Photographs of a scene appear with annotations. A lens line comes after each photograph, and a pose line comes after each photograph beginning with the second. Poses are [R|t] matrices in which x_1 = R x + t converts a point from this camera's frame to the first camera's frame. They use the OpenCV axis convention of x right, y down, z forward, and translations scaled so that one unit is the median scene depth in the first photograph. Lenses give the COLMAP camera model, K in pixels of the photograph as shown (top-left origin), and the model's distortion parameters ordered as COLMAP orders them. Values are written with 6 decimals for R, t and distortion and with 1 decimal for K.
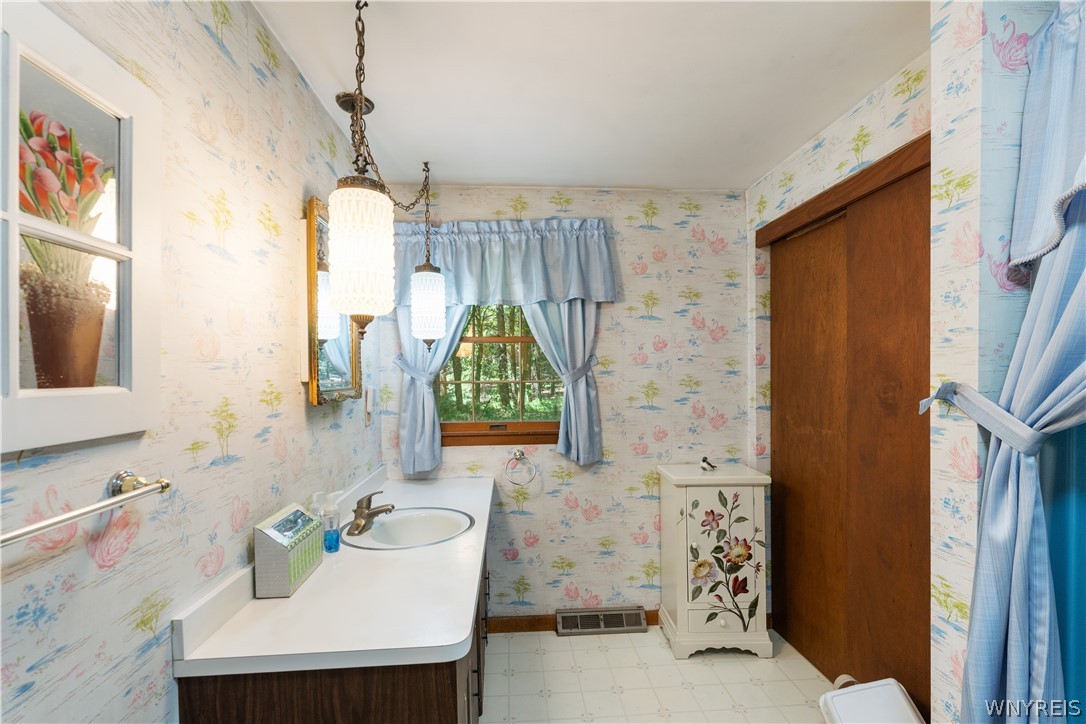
lens RADIAL K [[482.8, 0, 527.4], [0, 482.8, 370.4], [0, 0, 1]] dist [-0.004700, 0.000594]
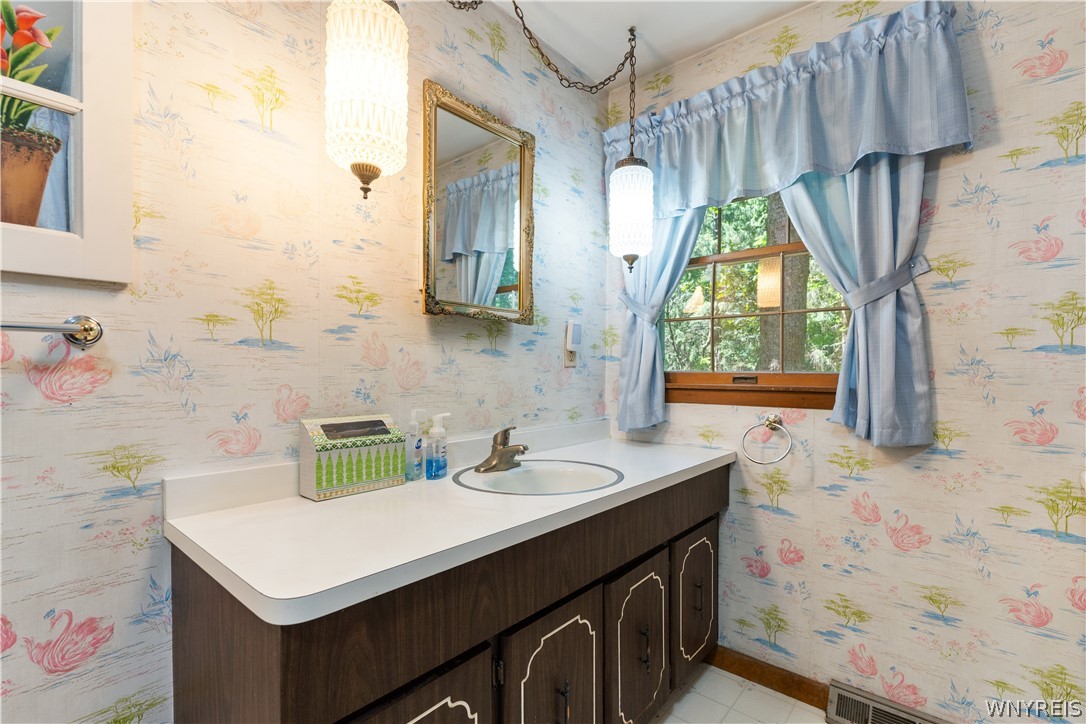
lens RADIAL K [[482.8, 0, 543.4], [0, 482.8, 369.9], [0, 0, 1]] dist [-0.004700, 0.000594]
pose [[0.729952, 0.017787, -0.683266, 0.204783], [-0.012460, 0.999842, 0.012717, 0.099692], [0.683384, -0.000769, 0.730058, 0.303678]]
